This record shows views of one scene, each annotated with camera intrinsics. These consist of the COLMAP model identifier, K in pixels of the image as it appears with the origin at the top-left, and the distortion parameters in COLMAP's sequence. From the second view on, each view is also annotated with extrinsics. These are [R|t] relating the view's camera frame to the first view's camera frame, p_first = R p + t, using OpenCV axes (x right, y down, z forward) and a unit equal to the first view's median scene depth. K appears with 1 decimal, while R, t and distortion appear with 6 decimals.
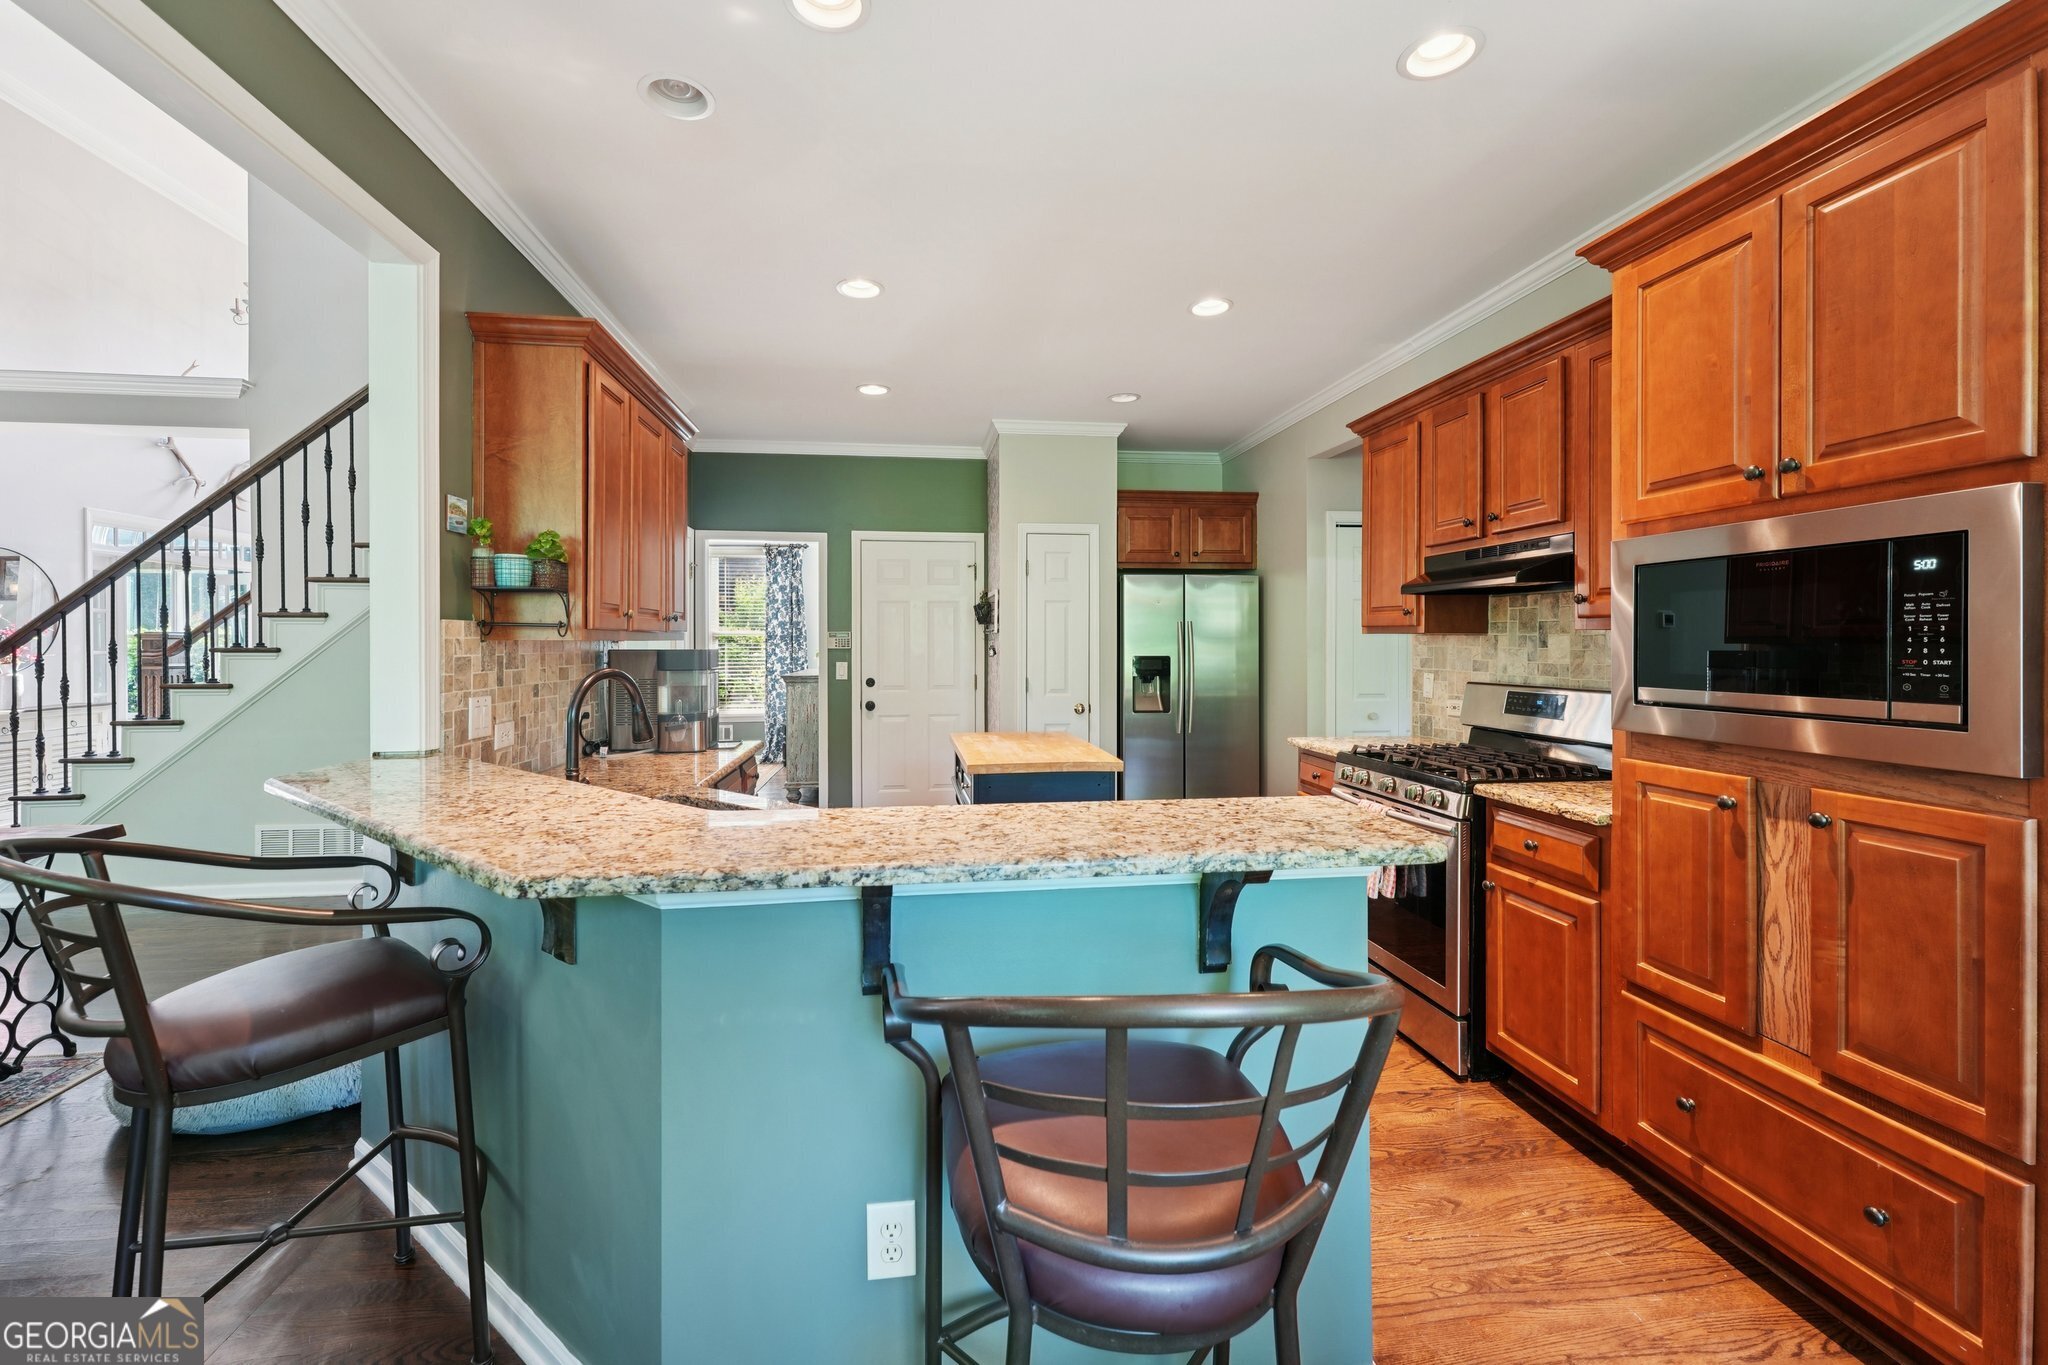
lens RADIAL K [[834.2, 0, 1040.1], [0, 834.2, 639.2], [0, 0, 1]] dist [0.003399, 0.000214]
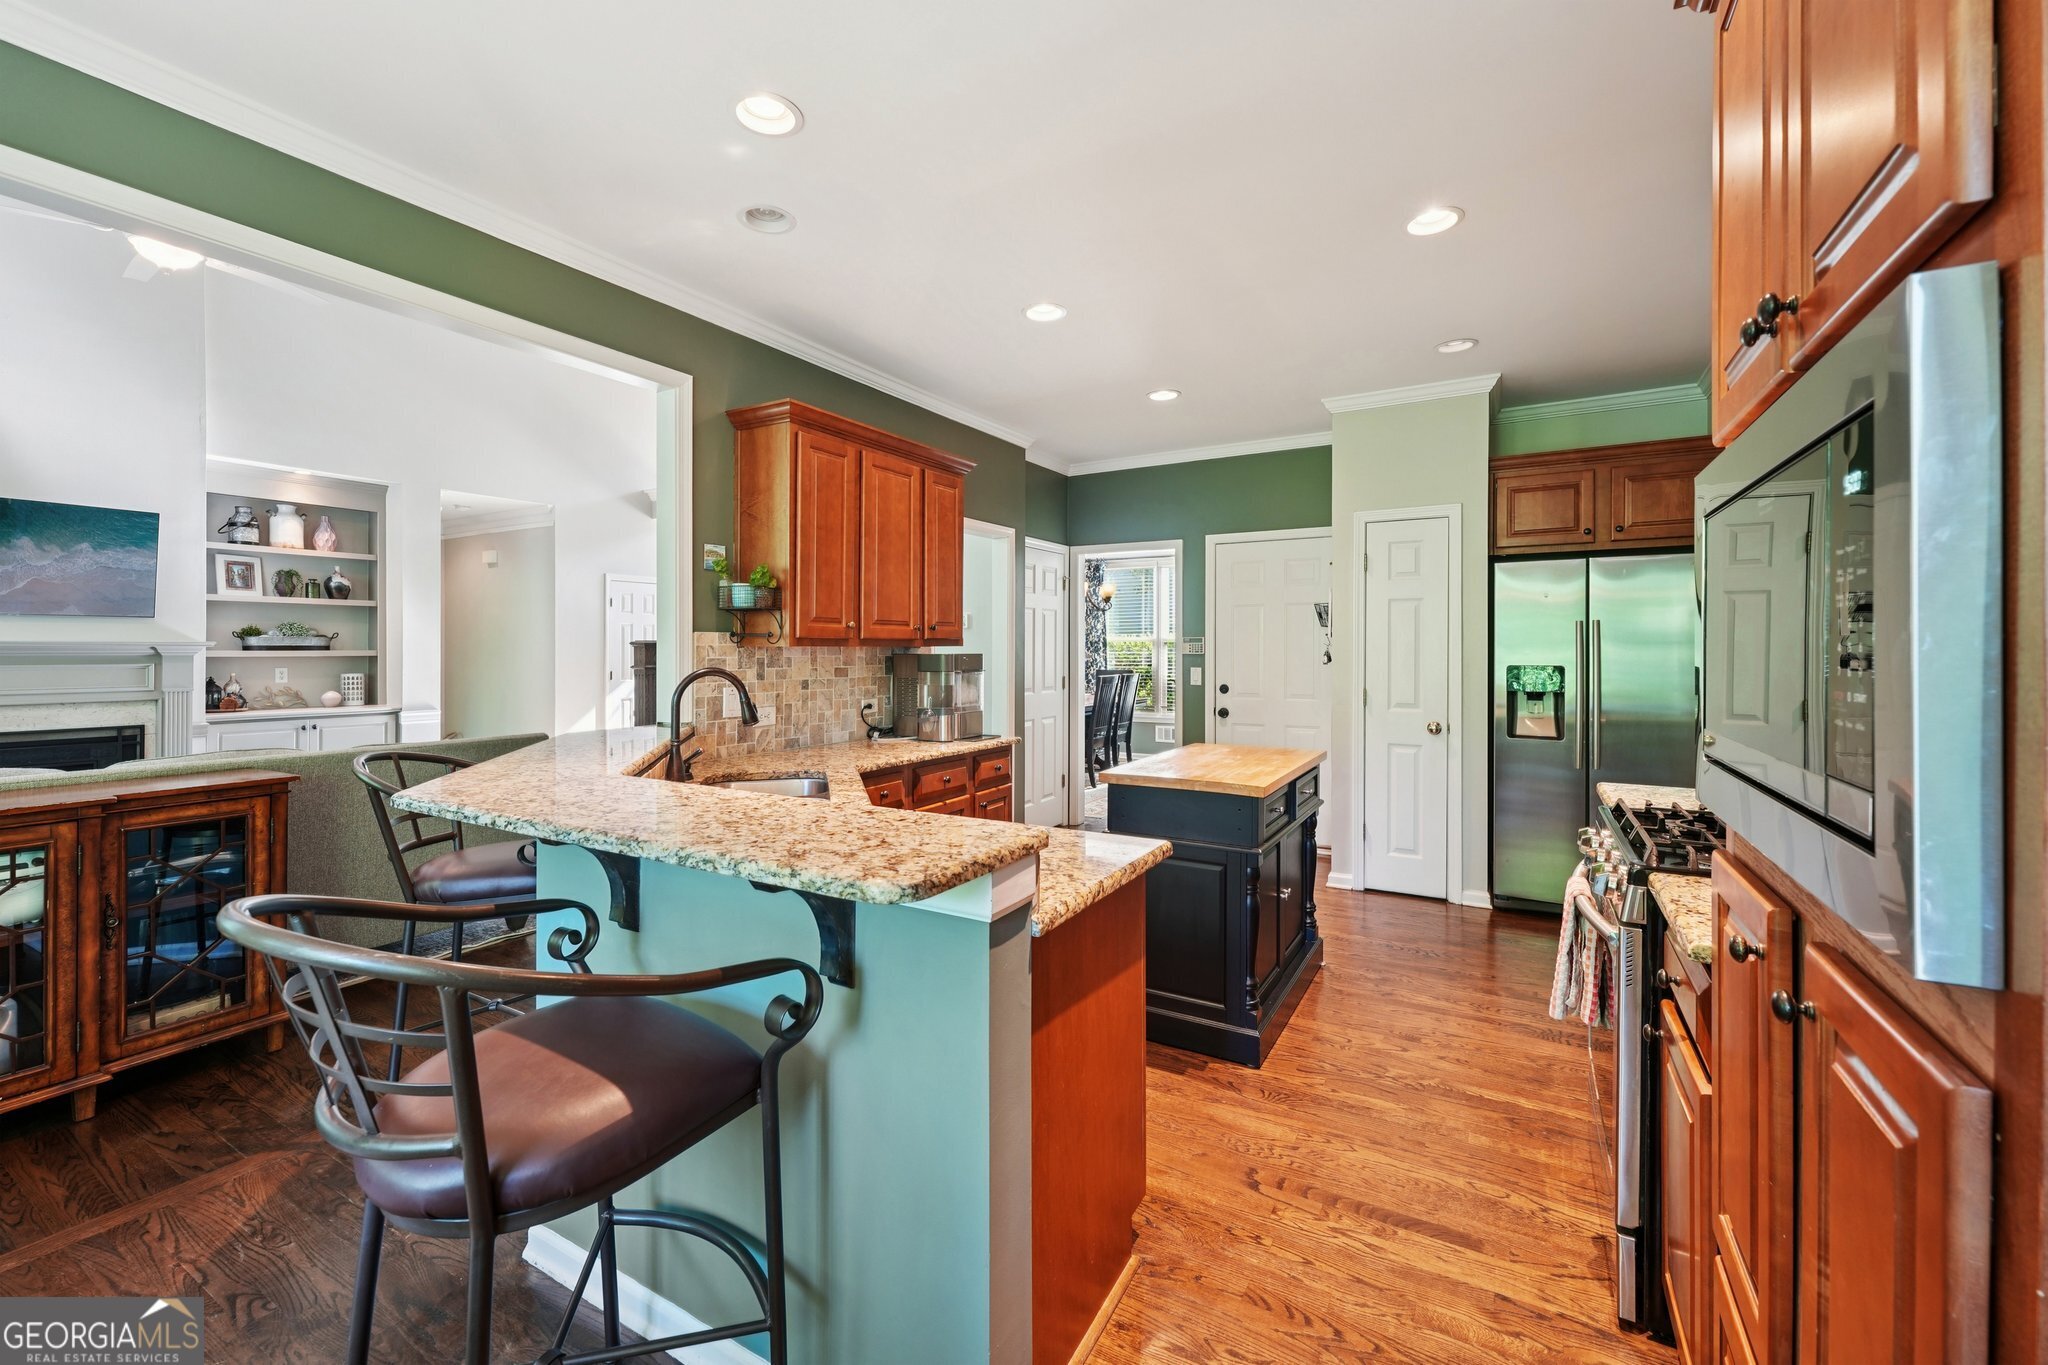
lens RADIAL K [[834.2, 0, 1011.4], [0, 834.2, 646.7], [0, 0, 1]] dist [0.003399, 0.000214]
pose [[0.784929, 0.000660, -0.619585, 0.236795], [0.001491, 0.999995, 0.002955, -0.000787], [0.619583, -0.003243, 0.784924, 0.086472]]
